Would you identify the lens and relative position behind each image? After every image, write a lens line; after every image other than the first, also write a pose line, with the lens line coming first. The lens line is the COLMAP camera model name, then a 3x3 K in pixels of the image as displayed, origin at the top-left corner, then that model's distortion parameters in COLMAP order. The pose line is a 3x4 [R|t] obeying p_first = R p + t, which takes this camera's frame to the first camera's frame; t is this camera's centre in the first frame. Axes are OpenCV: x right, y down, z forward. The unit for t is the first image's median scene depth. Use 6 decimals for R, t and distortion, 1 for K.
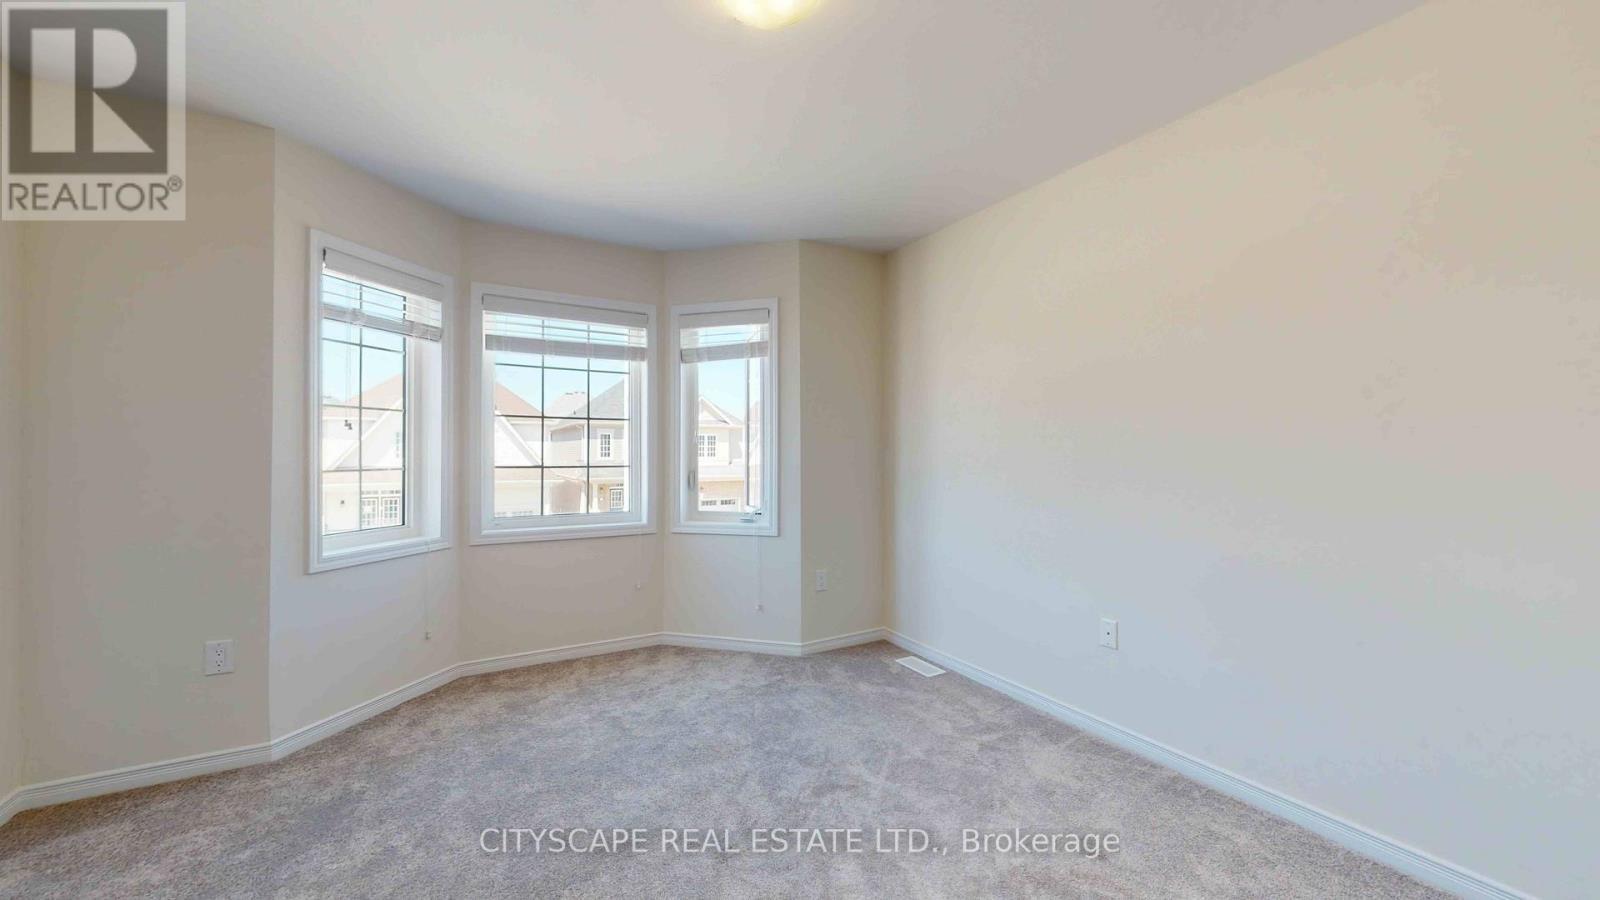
lens RADIAL K [[587.5, 0, 795.8], [0, 587.5, 448.9], [0, 0, 1]] dist [-0.002203, 0.000294]
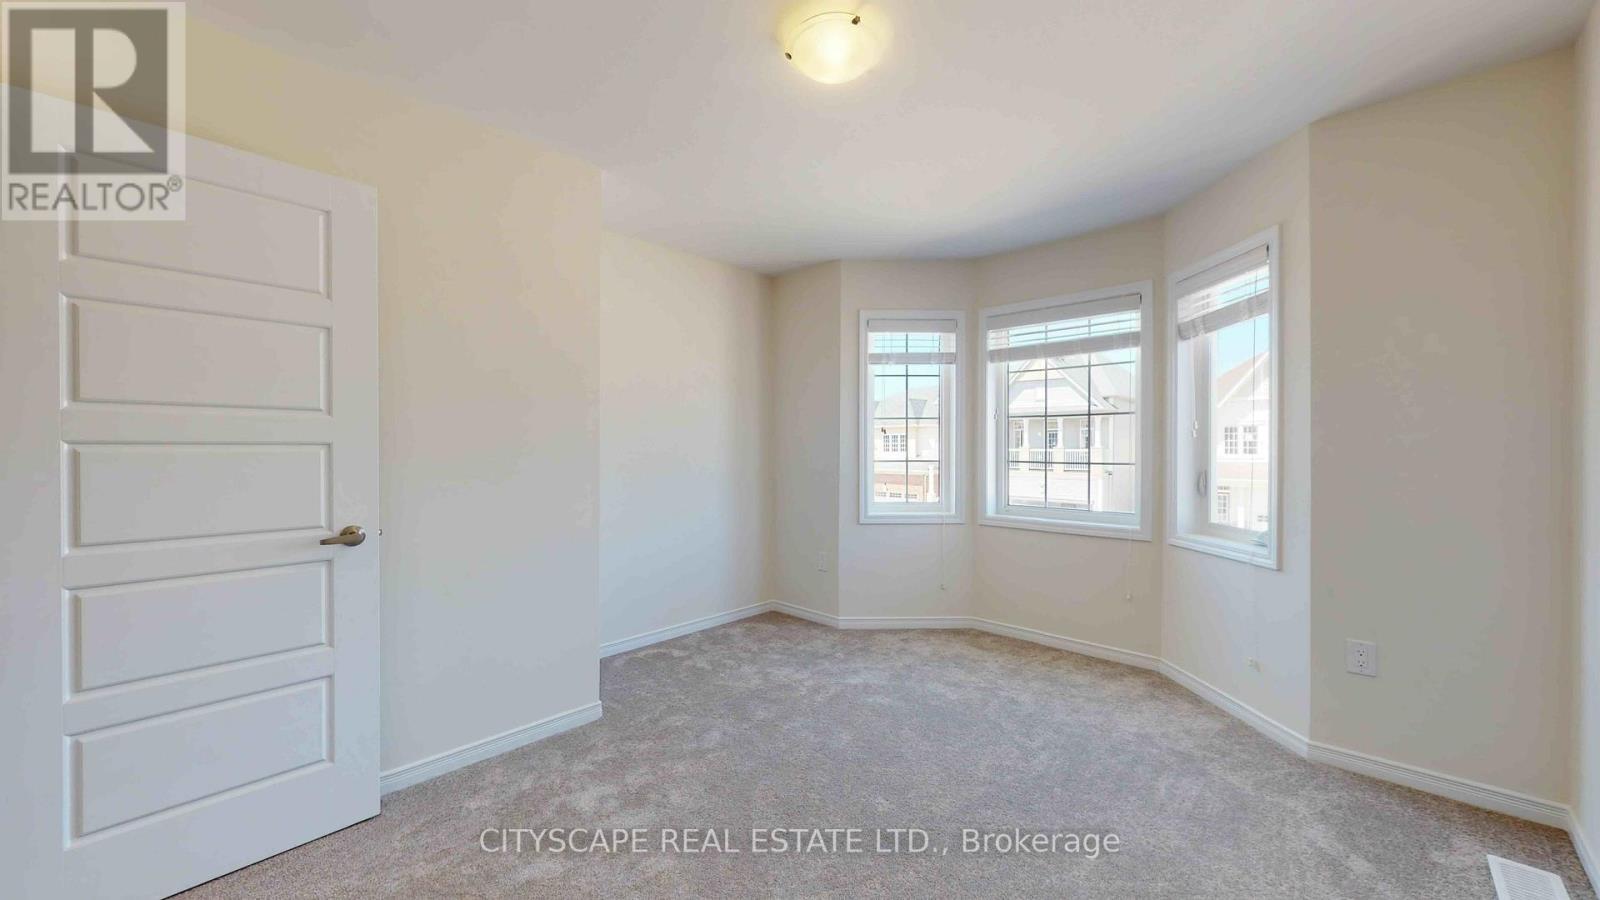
lens RADIAL K [[587.5, 0, 822.9], [0, 587.5, 451.5], [0, 0, 1]] dist [-0.002203, 0.000294]
pose [[0.293483, 0.005202, -0.955950, 0.498733], [0.007456, 0.999942, 0.007731, -0.000378], [0.955935, -0.009397, 0.293427, 0.308206]]
